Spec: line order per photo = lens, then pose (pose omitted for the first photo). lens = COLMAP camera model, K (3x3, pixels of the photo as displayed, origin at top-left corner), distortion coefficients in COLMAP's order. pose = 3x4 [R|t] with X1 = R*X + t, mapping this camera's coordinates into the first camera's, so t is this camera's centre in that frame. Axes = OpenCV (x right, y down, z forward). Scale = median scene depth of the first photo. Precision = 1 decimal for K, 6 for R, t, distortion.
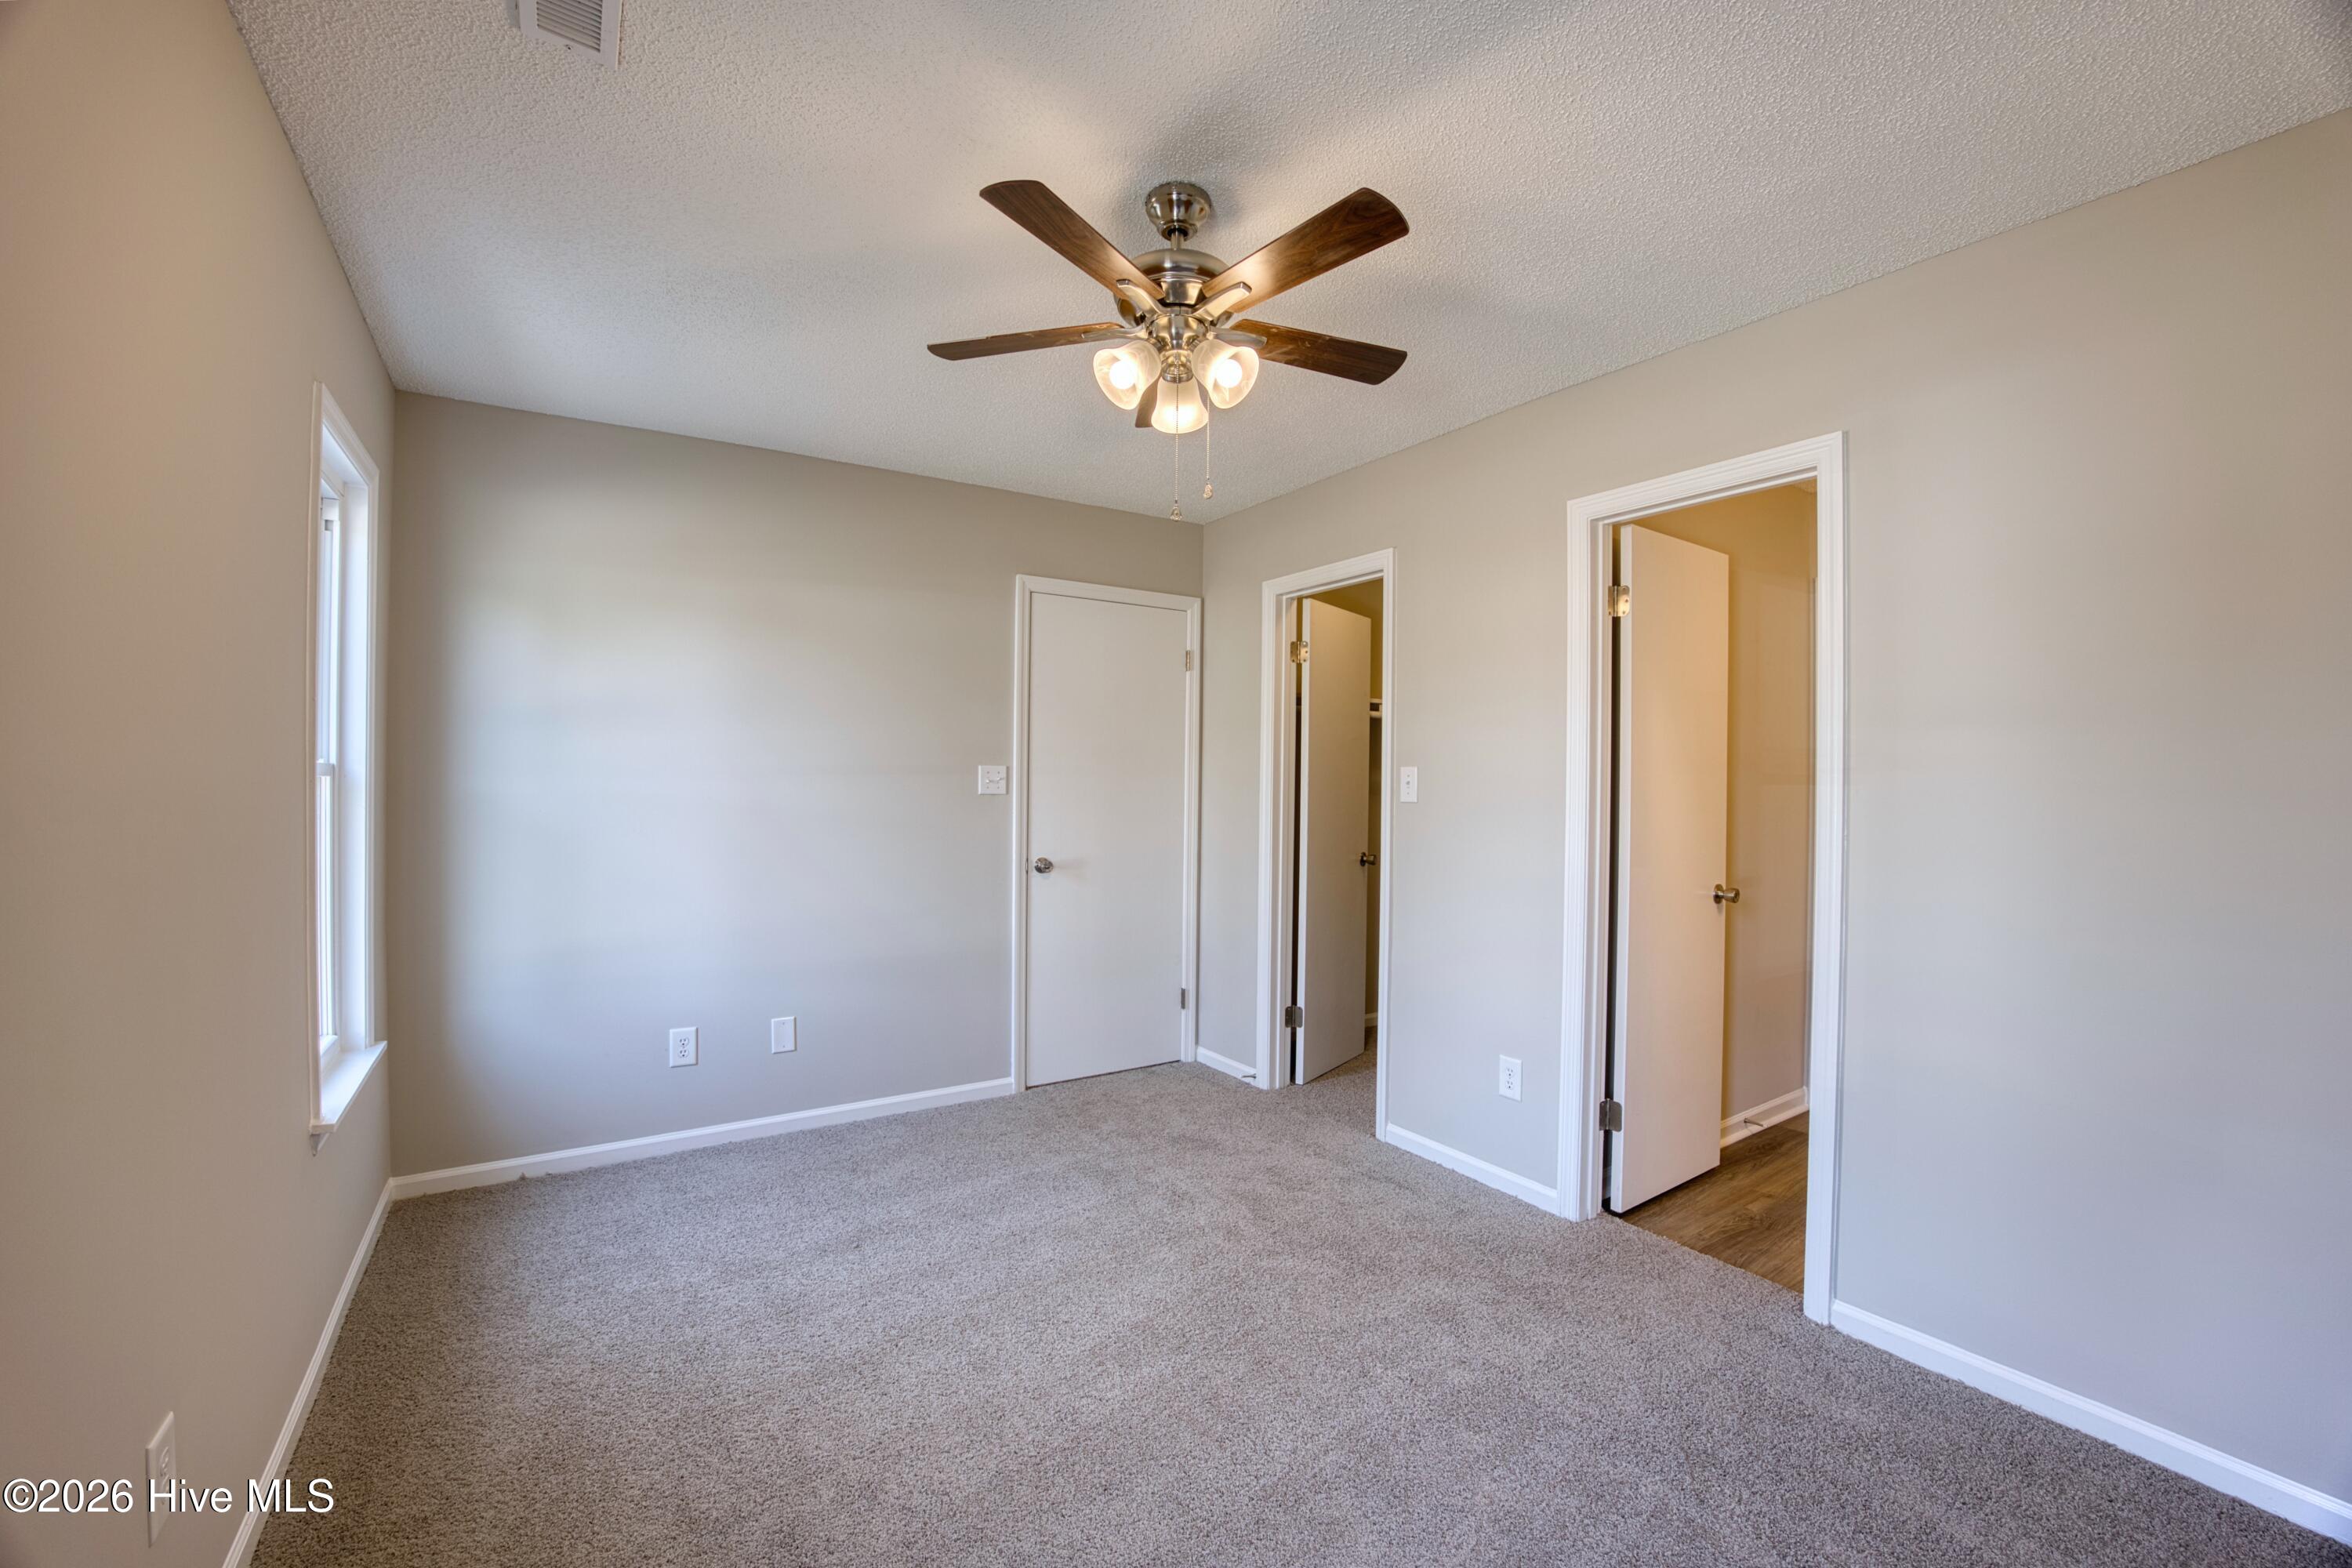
lens RADIAL K [[960.5, 0, 1196.0], [0, 960.5, 783.7], [0, 0, 1]] dist [-0.058664, 0.014120]
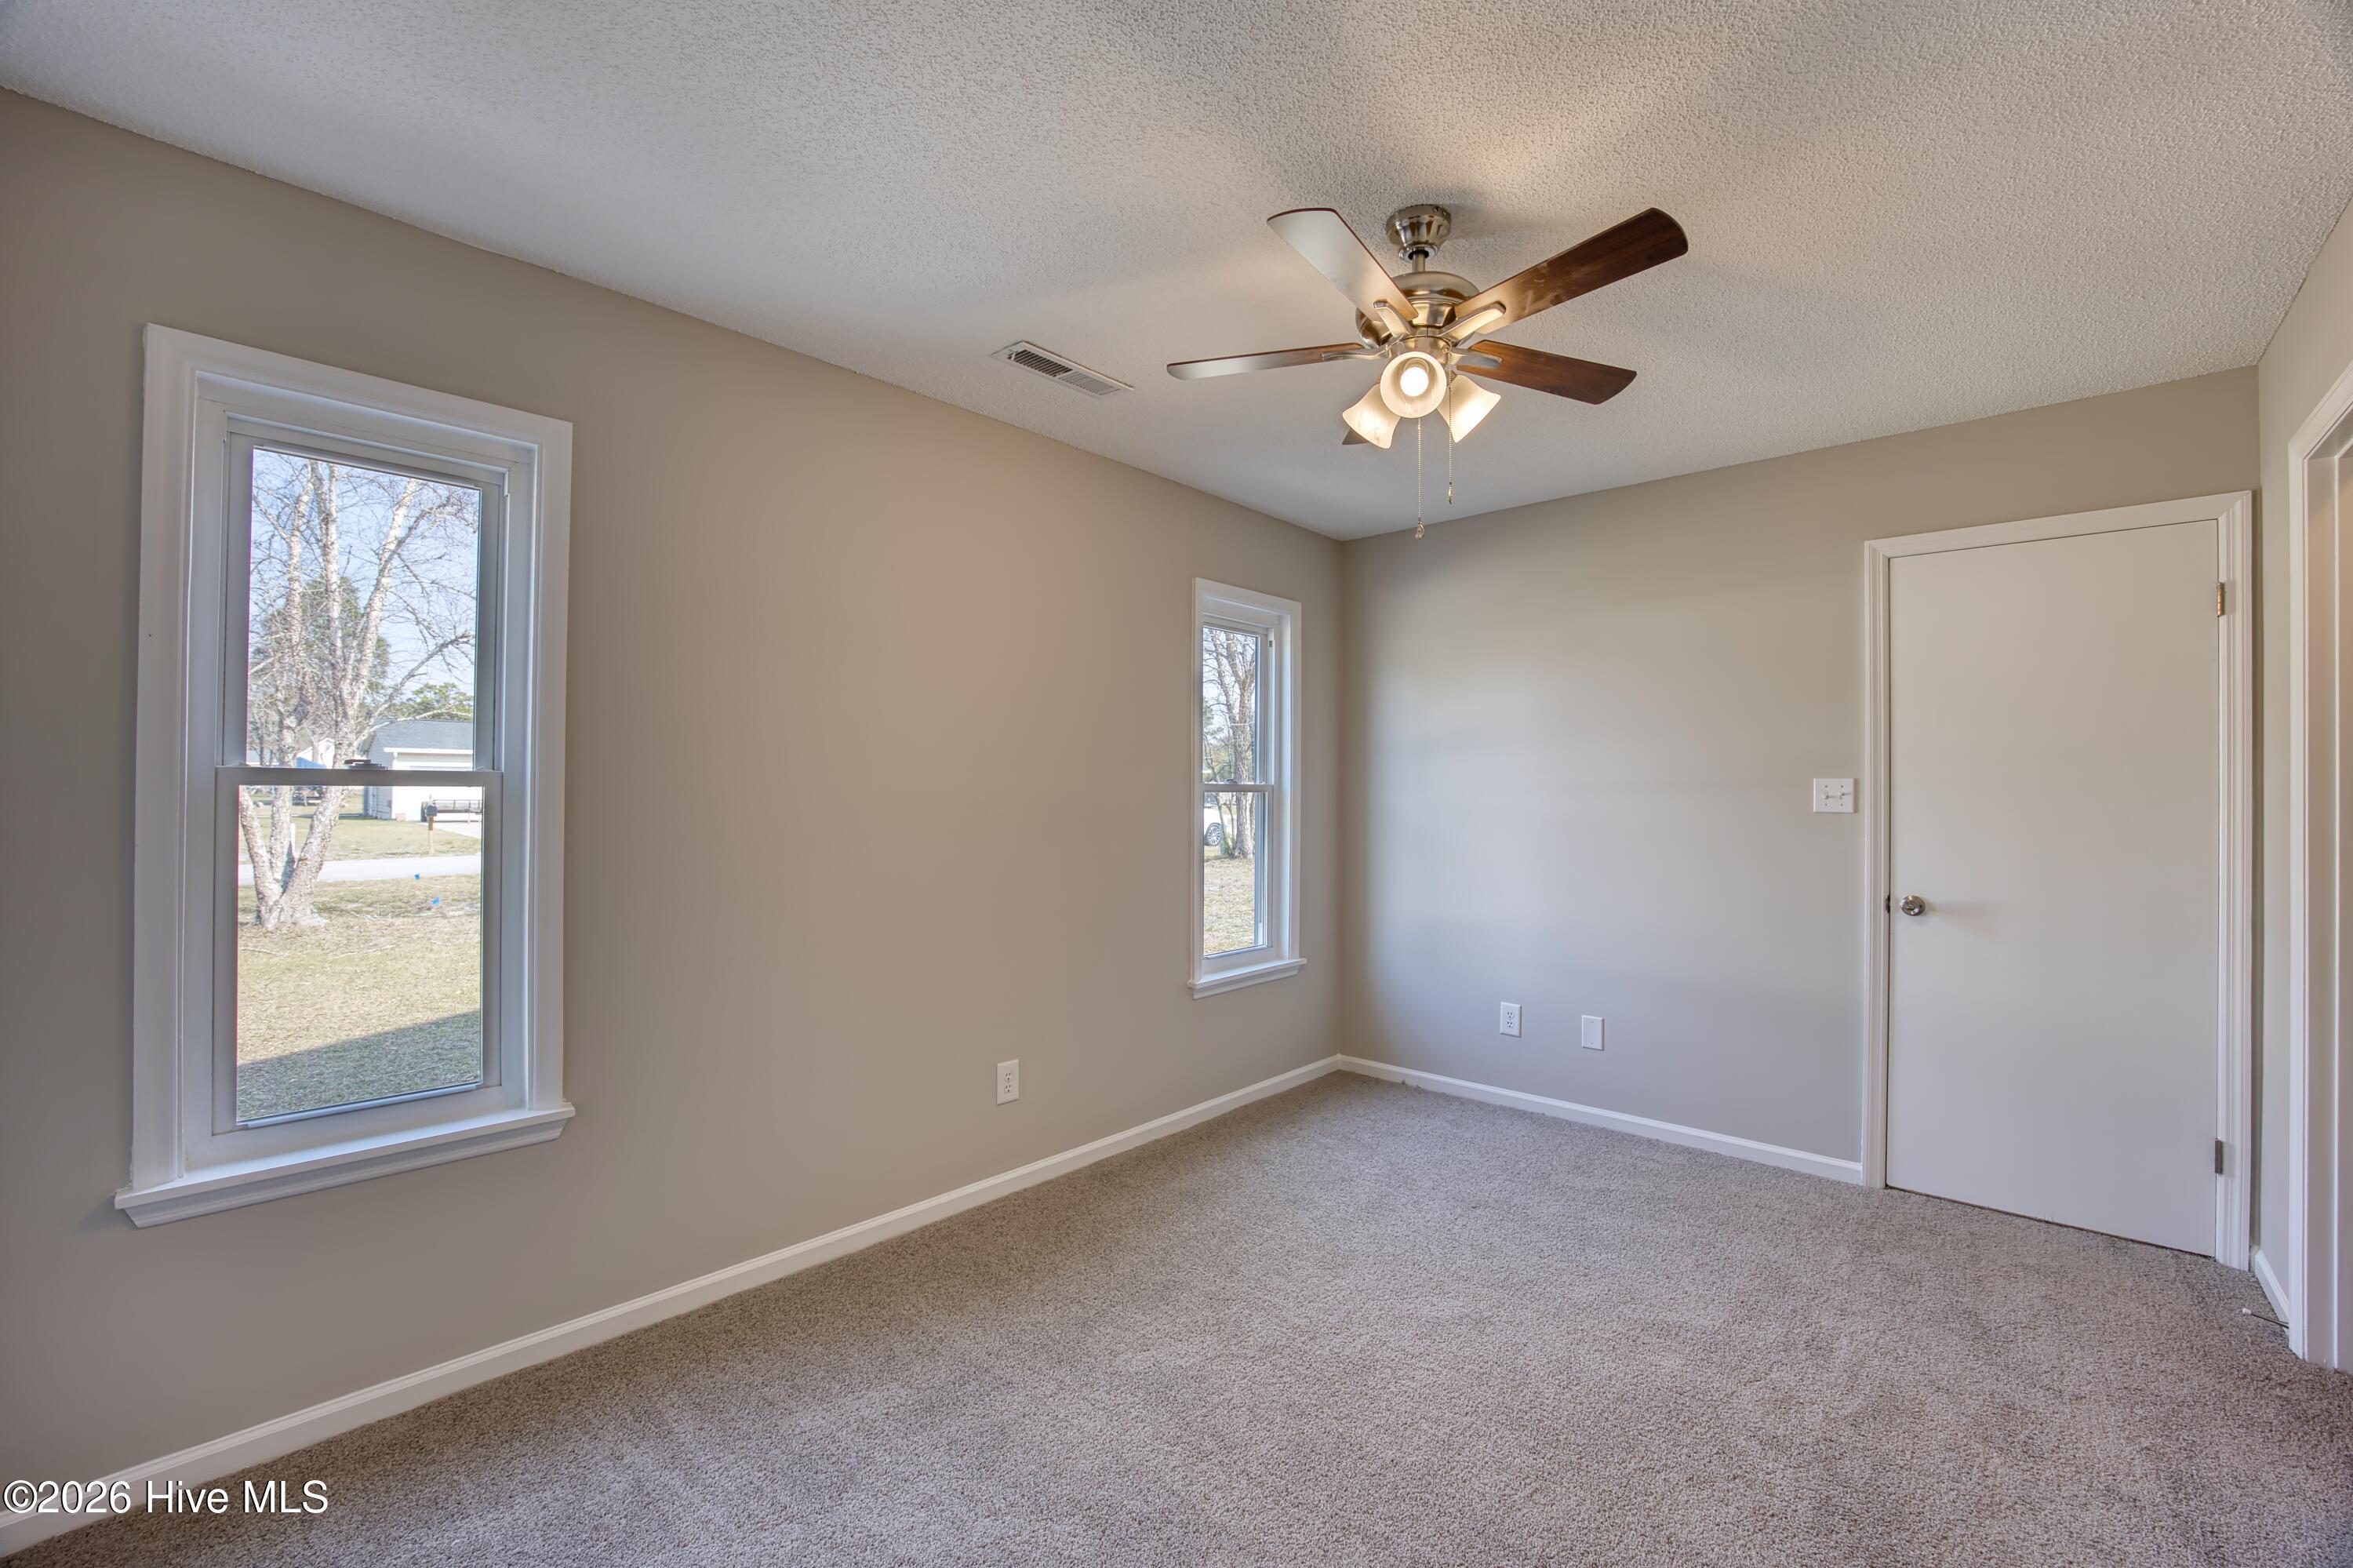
lens RADIAL K [[960.9, 0, 1196.5], [0, 960.9, 783.7], [0, 0, 1]] dist [-0.058664, 0.014120]
pose [[0.244778, -0.014040, -0.969477, 0.456713], [-0.008214, 0.999829, -0.016554, 0.004180], [0.969544, 0.012015, 0.244621, 0.272320]]
